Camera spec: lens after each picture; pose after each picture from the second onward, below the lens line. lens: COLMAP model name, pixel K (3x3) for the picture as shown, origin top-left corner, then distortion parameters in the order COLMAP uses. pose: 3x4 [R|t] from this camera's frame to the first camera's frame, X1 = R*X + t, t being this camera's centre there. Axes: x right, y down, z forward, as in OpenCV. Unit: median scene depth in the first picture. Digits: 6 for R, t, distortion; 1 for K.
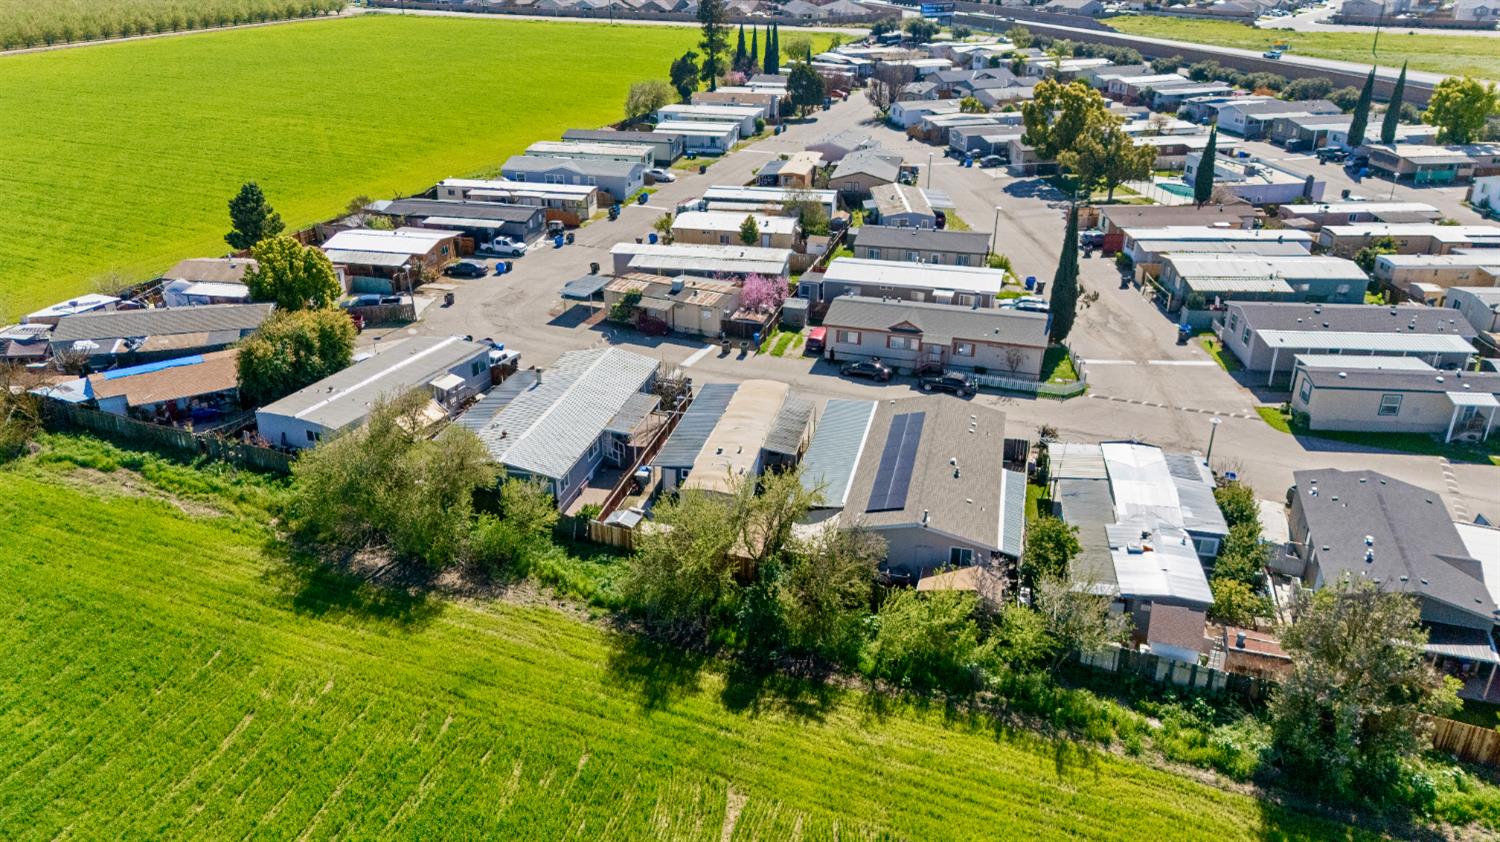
lens RADIAL K [[1100.9, 0, 750.0], [0, 1100.9, 421.0], [0, 0, 1]] dist [0.051157, -0.048740]
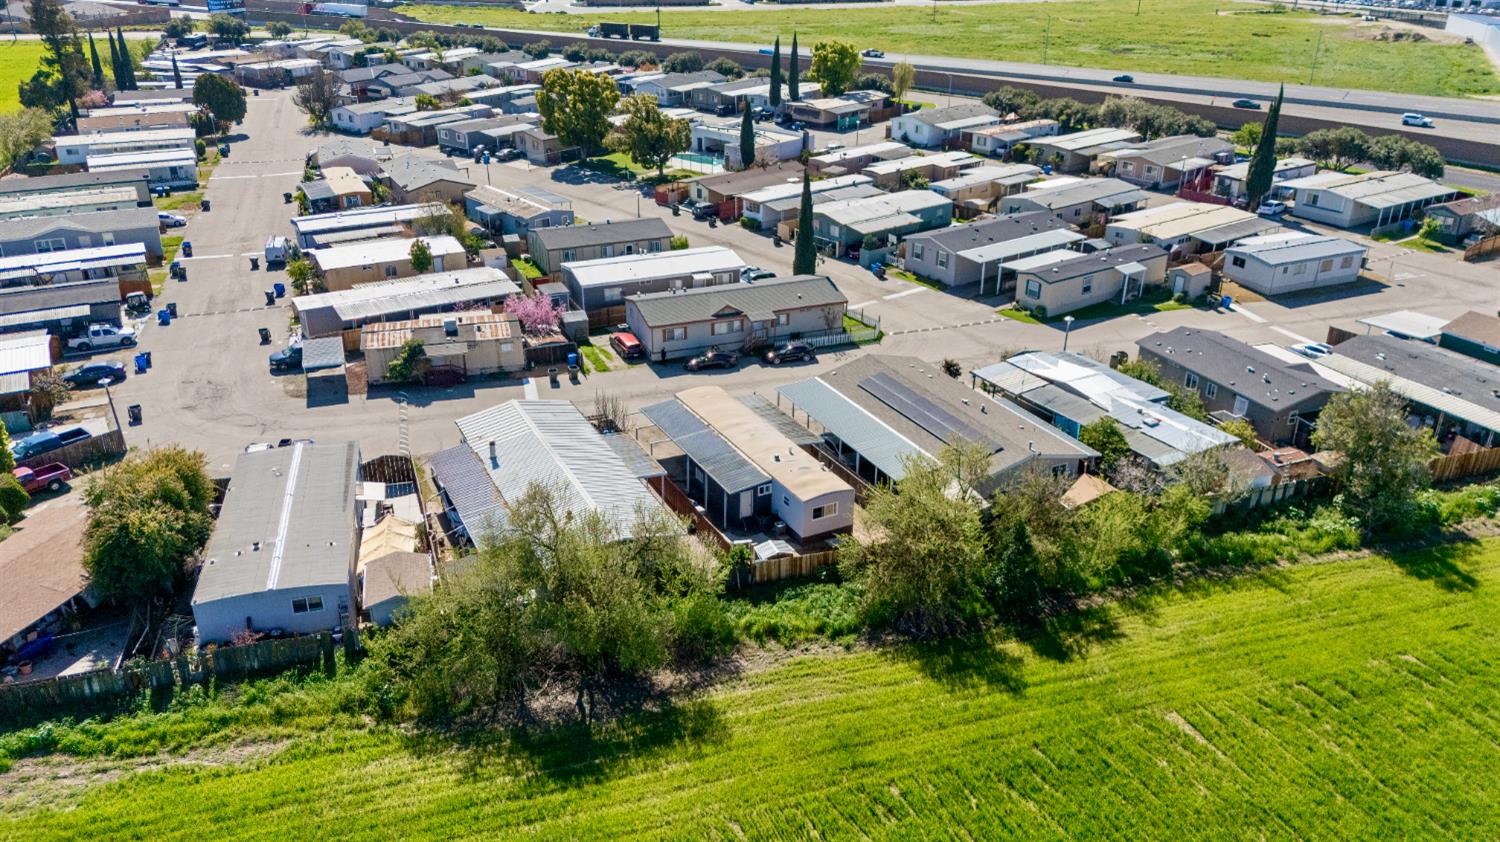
lens RADIAL K [[1100.9, 0, 750.0], [0, 1100.9, 421.0], [0, 0, 1]] dist [0.051157, -0.048740]
pose [[0.765252, -0.267837, 0.585365, -0.365502], [0.263377, 0.960009, 0.094943, -0.062077], [-0.587385, 0.081517, 0.805192, 0.140259]]
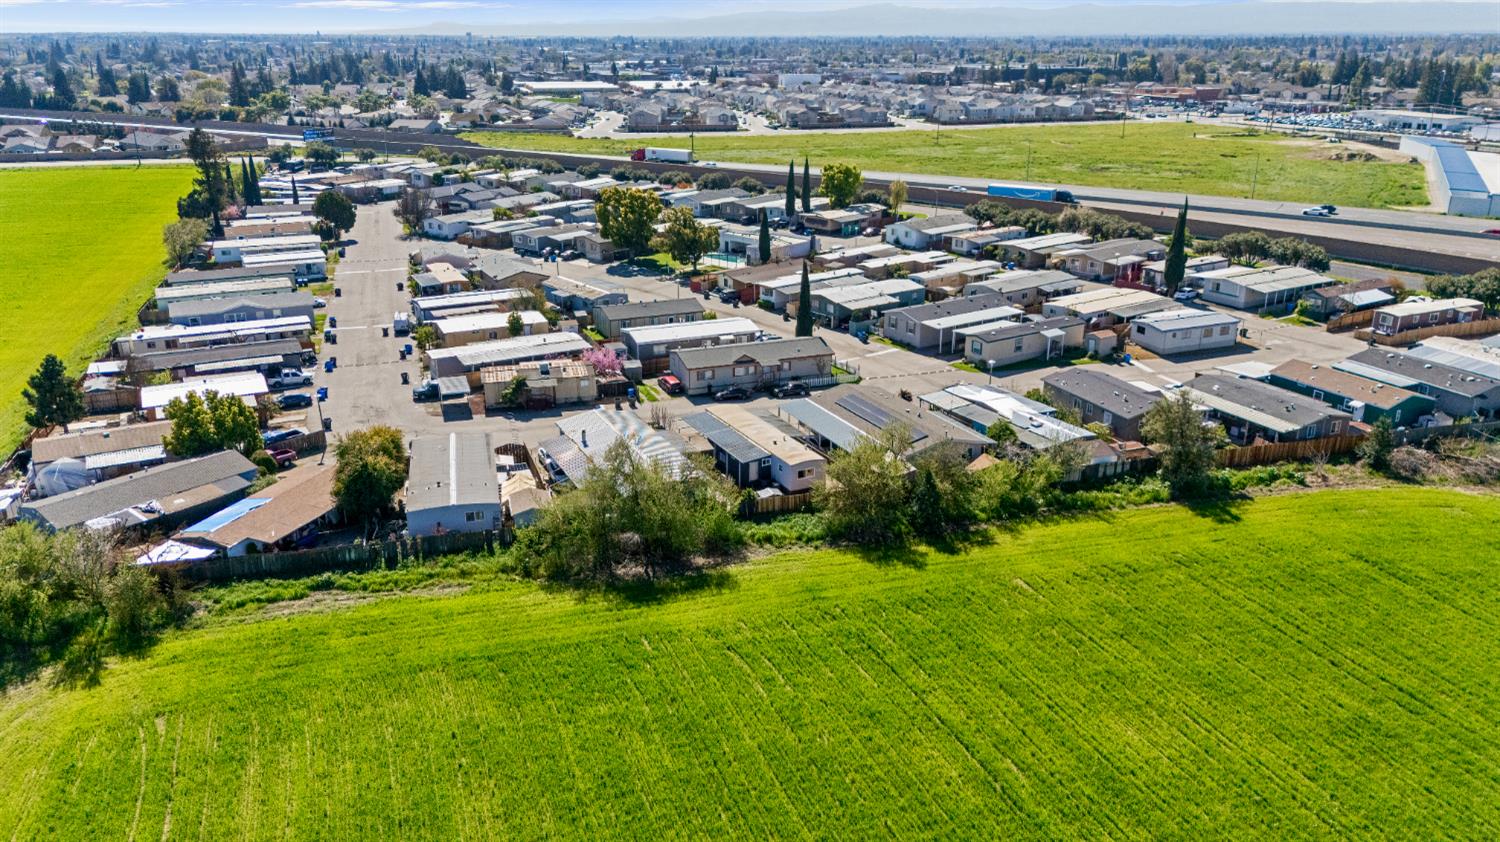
lens RADIAL K [[1100.9, 0, 750.0], [0, 1100.9, 421.0], [0, 0, 1]] dist [0.051157, -0.048740]
pose [[0.780767, -0.207281, 0.589438, -0.537453], [0.261170, 0.965271, -0.006498, 0.000349], [-0.567620, 0.159018, 0.807787, -0.083591]]
